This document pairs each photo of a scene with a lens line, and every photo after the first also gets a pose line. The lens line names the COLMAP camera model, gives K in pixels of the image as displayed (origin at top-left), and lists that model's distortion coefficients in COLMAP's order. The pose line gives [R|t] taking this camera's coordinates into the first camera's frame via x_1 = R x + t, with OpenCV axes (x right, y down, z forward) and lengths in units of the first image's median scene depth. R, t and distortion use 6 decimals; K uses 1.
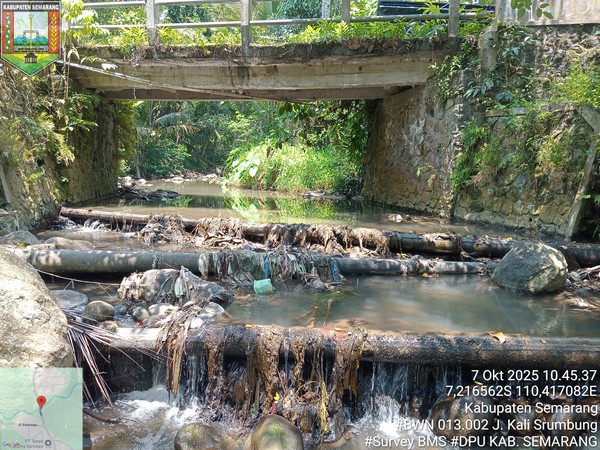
lens RADIAL K [[459.6, 0, 298.5], [0, 459.6, 227.2], [0, 0, 1]] dist [0.050937, -0.112735]
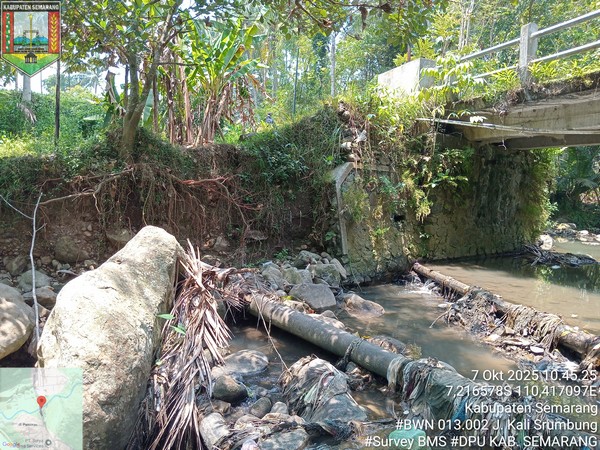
lens RADIAL K [[454.5, 0, 299.2], [0, 454.5, 224.3], [0, 0, 1]] dist [0.050133, -0.095985]
pose [[0.529635, 0.062817, -0.845896, 0.193672], [-0.146872, 0.988982, -0.018517, -0.072269], [0.835413, 0.134046, 0.533026, 0.255818]]
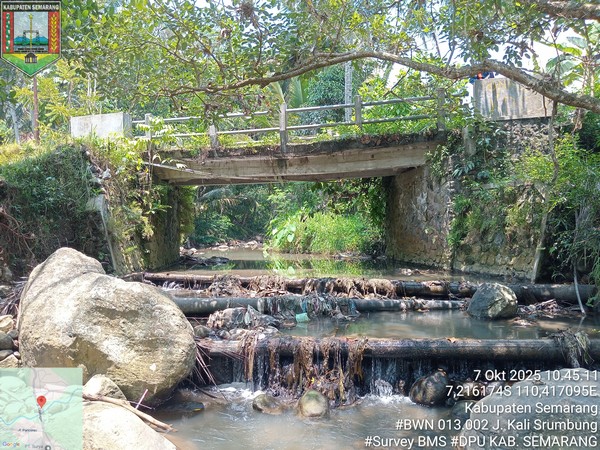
lens RADIAL K [[459.6, 0, 298.5], [0, 459.6, 227.2], [0, 0, 1]] dist [0.050937, -0.112735]
pose [[0.996190, -0.041095, -0.076914, 0.019392], [0.030127, 0.989878, -0.138690, 0.024017], [0.081835, 0.135844, 0.987345, -0.264658]]
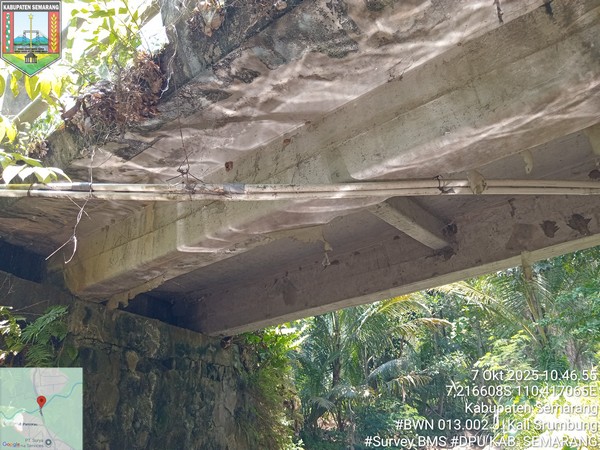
lens RADIAL K [[454.5, 0, 299.2], [0, 454.5, 224.3], [0, 0, 1]] dist [0.050133, -0.095985]
pose [[0.881812, -0.277947, -0.380991, -0.210333], [0.043048, 0.851932, -0.521881, -0.197024], [0.469633, 0.443800, 0.763208, 0.931867]]
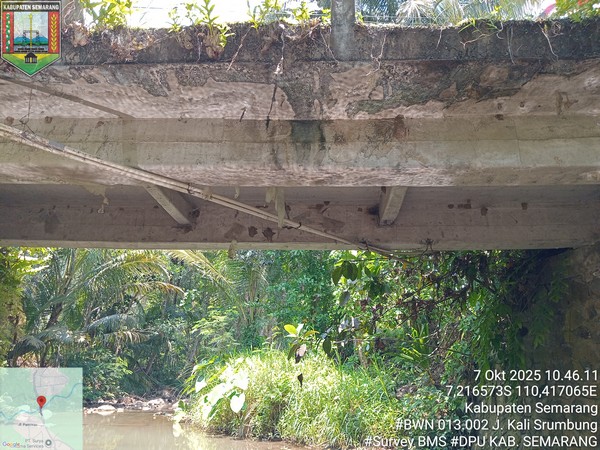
lens RADIAL K [[454.5, 0, 299.2], [0, 454.5, 224.3], [0, 0, 1]] dist [0.050133, -0.095985]
pose [[0.994510, 0.040210, 0.096611, -0.170794], [0.007842, 0.891994, -0.451979, -0.123131], [-0.104350, 0.450255, 0.886781, 0.783808]]
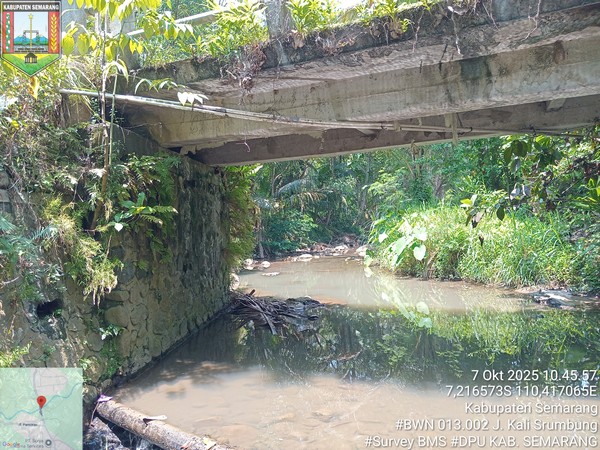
lens RADIAL K [[454.5, 0, 299.2], [0, 454.5, 224.3], [0, 0, 1]] dist [0.050133, -0.095985]
pose [[0.966587, -0.067769, -0.247218, -0.199611], [0.033837, 0.989713, -0.139009, -0.147691], [0.254095, 0.125999, 0.958937, 0.609815]]
